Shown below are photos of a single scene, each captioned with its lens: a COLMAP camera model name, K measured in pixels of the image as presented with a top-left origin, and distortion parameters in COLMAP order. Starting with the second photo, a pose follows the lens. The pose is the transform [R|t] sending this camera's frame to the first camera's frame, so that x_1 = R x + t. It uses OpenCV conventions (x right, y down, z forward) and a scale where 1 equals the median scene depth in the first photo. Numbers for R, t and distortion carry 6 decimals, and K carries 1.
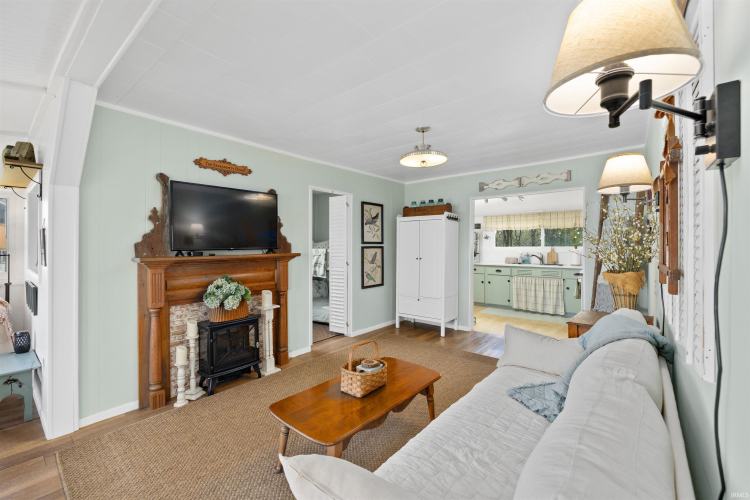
lens RADIAL K [[315.4, 0, 372.6], [0, 315.4, 243.6], [0, 0, 1]] dist [-0.001188, -0.000496]
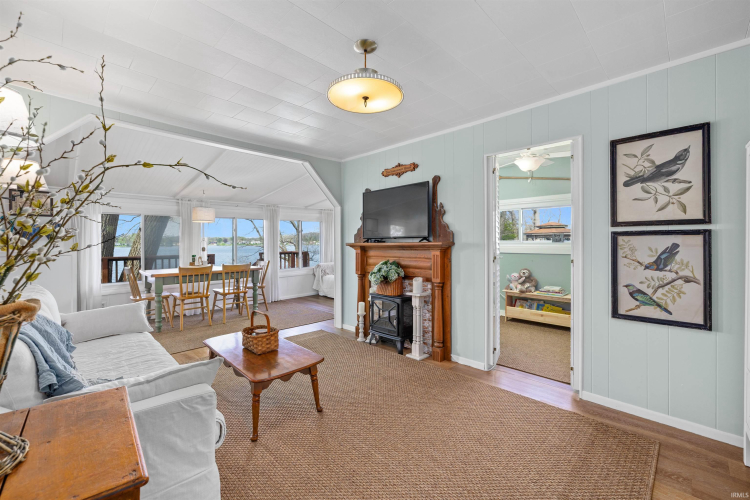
lens RADIAL K [[315.4, 0, 369.9], [0, 315.4, 240.6], [0, 0, 1]] dist [-0.001188, -0.000496]
pose [[-0.105789, 0.003634, -0.994382, 0.719717], [0.015477, 0.999878, 0.002007, 0.023062], [0.994268, -0.015178, -0.105832, 0.974937]]
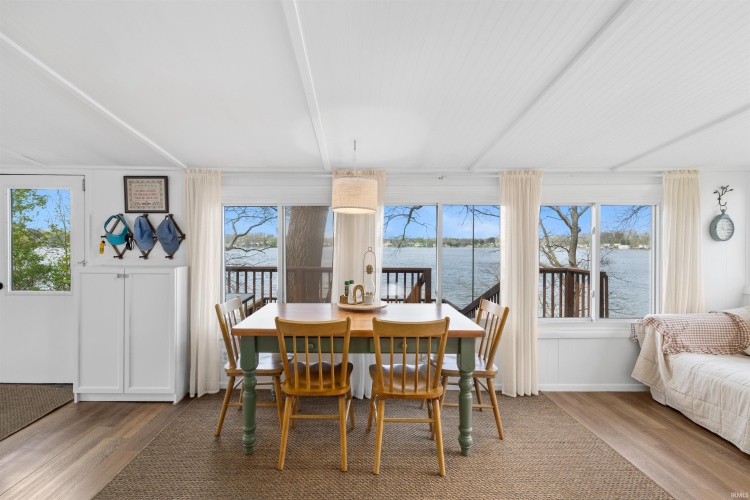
lens RADIAL K [[347.1, 0, 352.2], [0, 347.1, 245.7], [0, 0, 1]] dist [0.002151, 0.000540]
pose [[-0.778737, 0.003540, -0.627340, -0.246355], [0.001991, 0.999993, 0.003172, -0.004850], [0.627347, 0.001221, -0.778739, 0.599531]]
